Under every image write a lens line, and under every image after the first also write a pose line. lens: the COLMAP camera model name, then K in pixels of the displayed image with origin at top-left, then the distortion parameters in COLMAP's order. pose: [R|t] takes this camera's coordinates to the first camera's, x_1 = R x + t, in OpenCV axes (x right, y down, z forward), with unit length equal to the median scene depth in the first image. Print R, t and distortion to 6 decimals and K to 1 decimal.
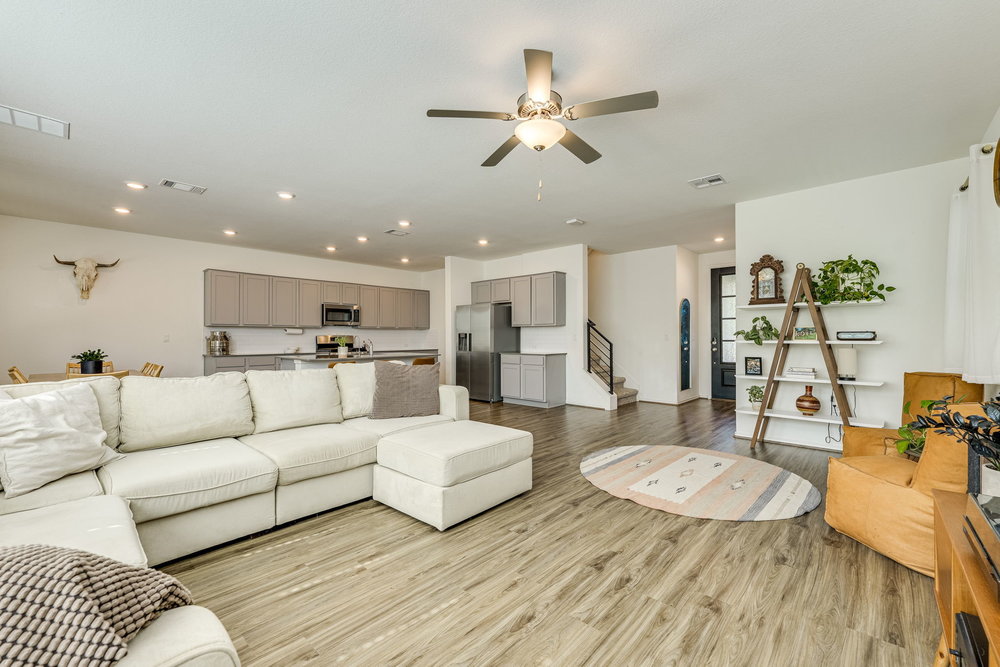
lens RADIAL K [[466.0, 0, 498.2], [0, 466.0, 329.2], [0, 0, 1]] dist [0.000768, -0.000035]
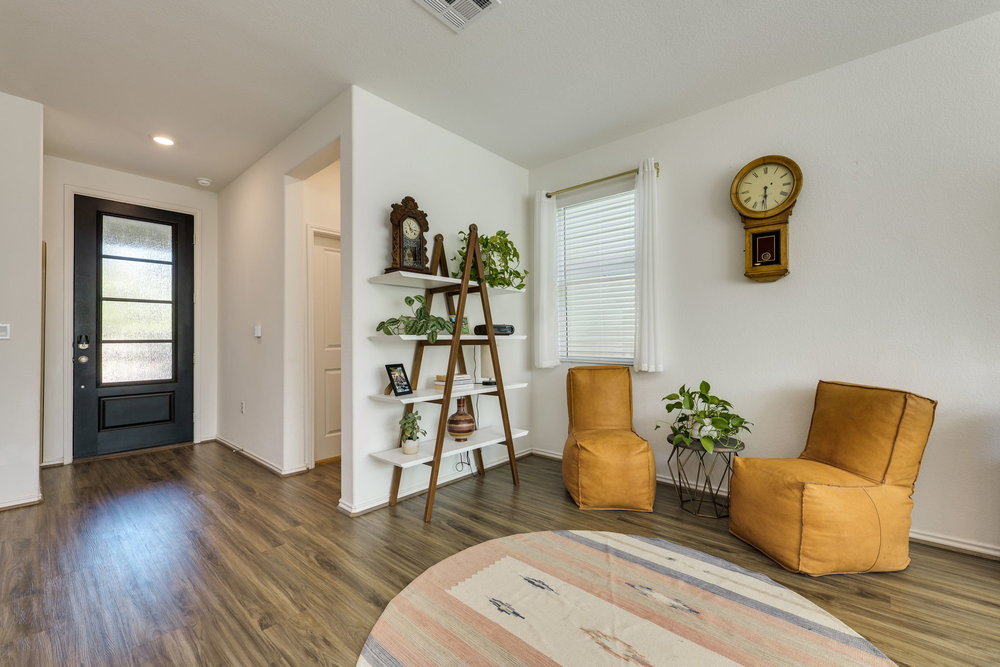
lens RADIAL K [[421.1, 0, 551.4], [0, 421.1, 328.9], [0, 0, 1]] dist [0.003030, 0.000519]
pose [[-0.010172, 0.015231, 0.999832, 0.017411], [-0.007869, 0.999852, -0.015311, 0.022688], [-0.999917, -0.008023, -0.010050, 0.824805]]
